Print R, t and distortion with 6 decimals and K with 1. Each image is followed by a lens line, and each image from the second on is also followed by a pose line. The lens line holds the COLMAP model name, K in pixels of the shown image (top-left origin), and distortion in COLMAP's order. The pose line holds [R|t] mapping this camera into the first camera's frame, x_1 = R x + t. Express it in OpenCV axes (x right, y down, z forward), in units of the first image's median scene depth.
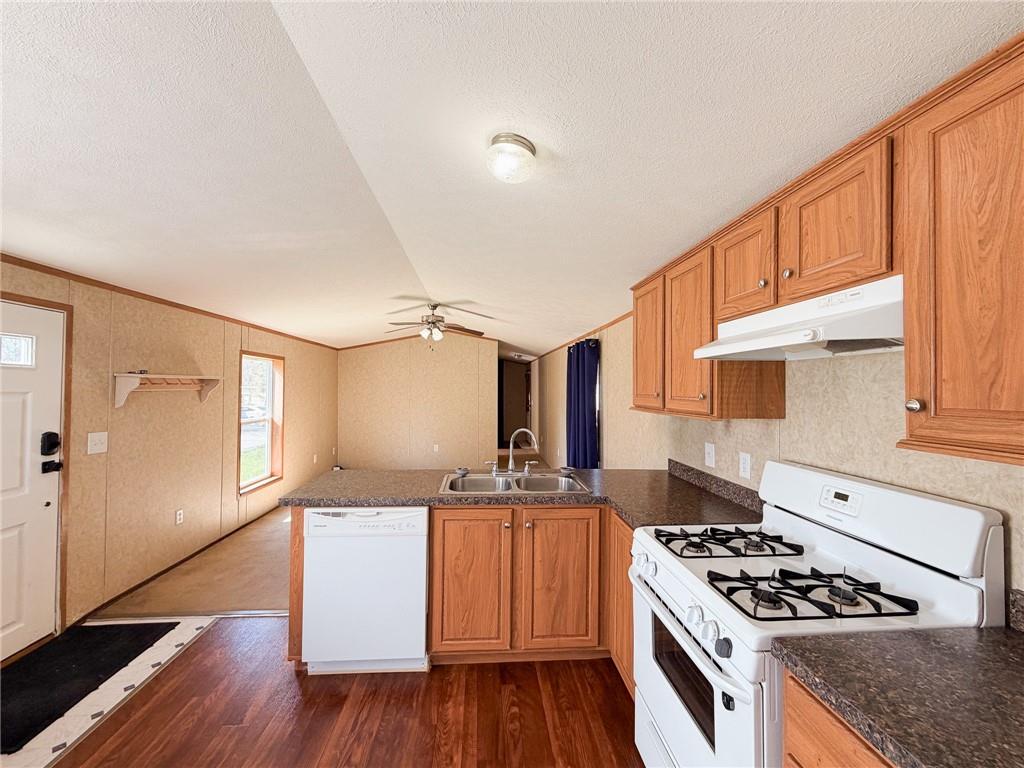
lens RADIAL K [[410.1, 0, 512.0], [0, 410.1, 384.0], [0, 0, 1]] dist [0.000310, -0.000358]
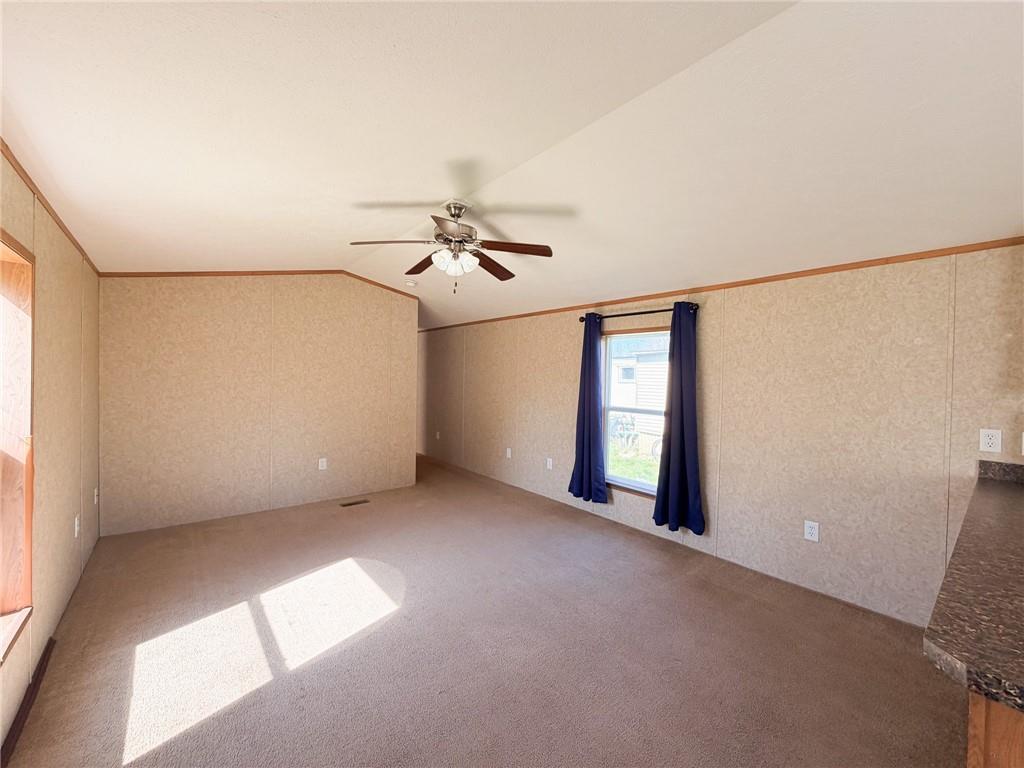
lens RADIAL K [[406.1, 0, 509.2], [0, 406.1, 383.0], [0, 0, 1]] dist [-0.000433, -0.000404]
pose [[0.820337, 0.004479, 0.571863, -1.042941], [-0.023028, 0.999417, 0.025206, 0.053262], [-0.571417, -0.033846, 0.819962, 1.228452]]
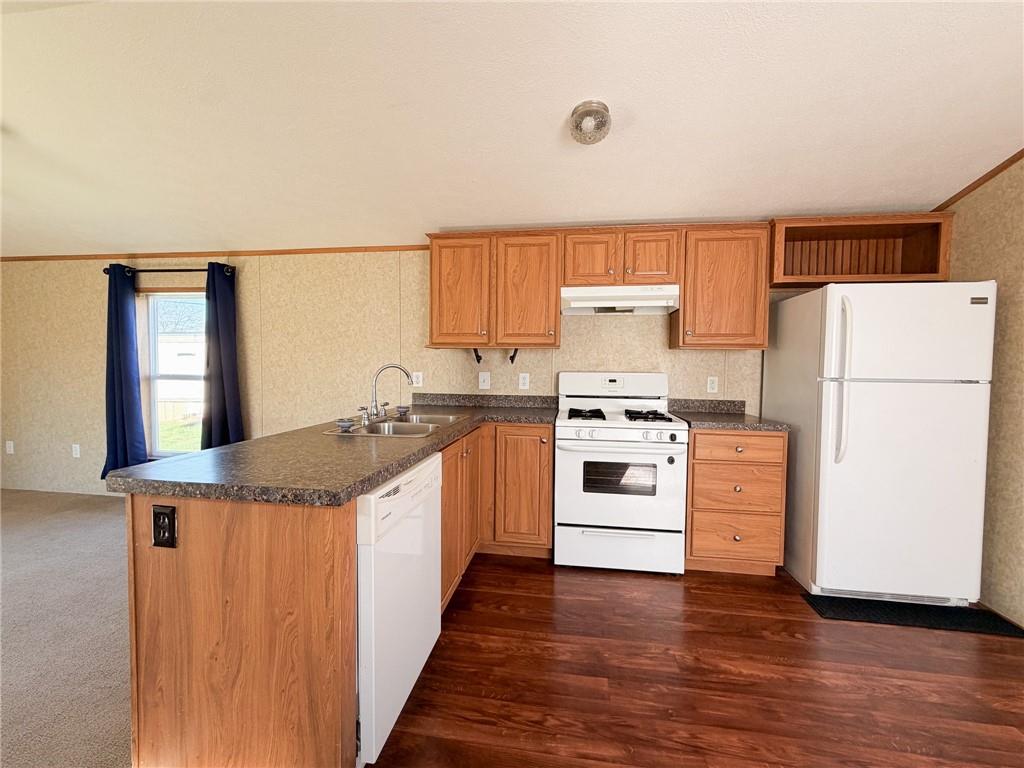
lens RADIAL K [[429.2, 0, 508.6], [0, 429.2, 382.9], [0, 0, 1]] dist [0.001152, -0.000305]
pose [[0.223221, -0.046392, 0.973663, -0.976088], [-0.018286, 0.998492, 0.051768, 0.117603], [-0.974596, -0.029360, 0.222036, 0.676198]]
